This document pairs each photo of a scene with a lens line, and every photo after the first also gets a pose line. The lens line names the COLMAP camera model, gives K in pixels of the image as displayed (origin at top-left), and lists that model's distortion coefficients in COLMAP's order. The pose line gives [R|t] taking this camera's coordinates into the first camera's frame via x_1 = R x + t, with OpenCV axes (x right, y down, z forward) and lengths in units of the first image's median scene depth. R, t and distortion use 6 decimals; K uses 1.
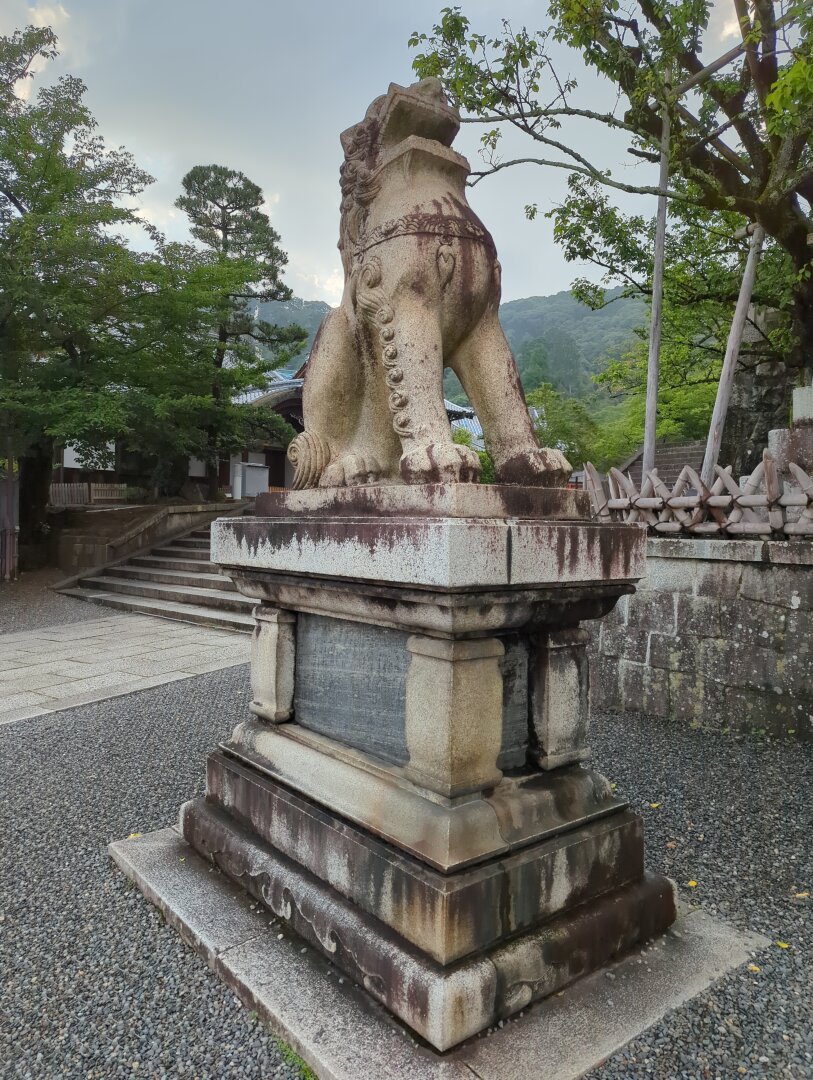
lens RADIAL K [[761.2, 0, 406.5], [0, 761.2, 540.0], [0, 0, 1]] dist [0.050086, -0.000815]
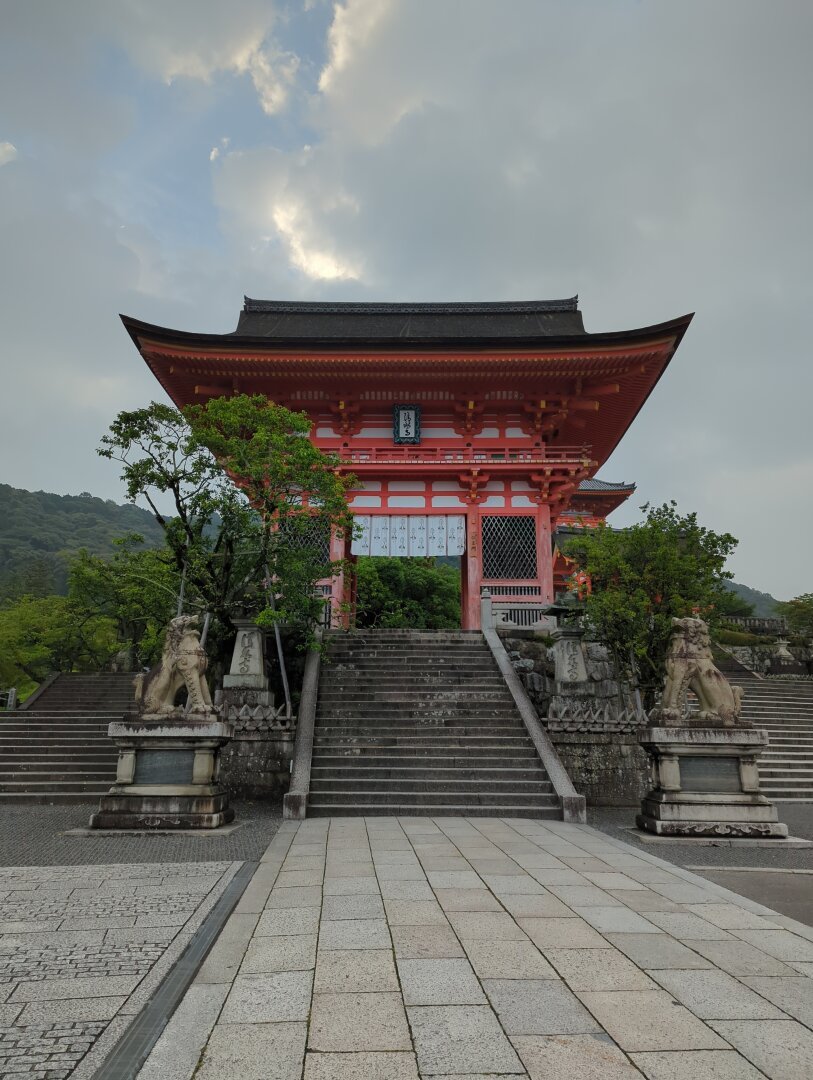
lens RADIAL K [[761.2, 0, 406.5], [0, 761.2, 540.0], [0, 0, 1]] dist [0.050086, -0.000815]
pose [[0.633014, 0.201239, 0.747527, -2.725666], [0.010206, 0.963368, -0.267987, 0.153631], [-0.774073, 0.177269, 0.607772, -2.802268]]
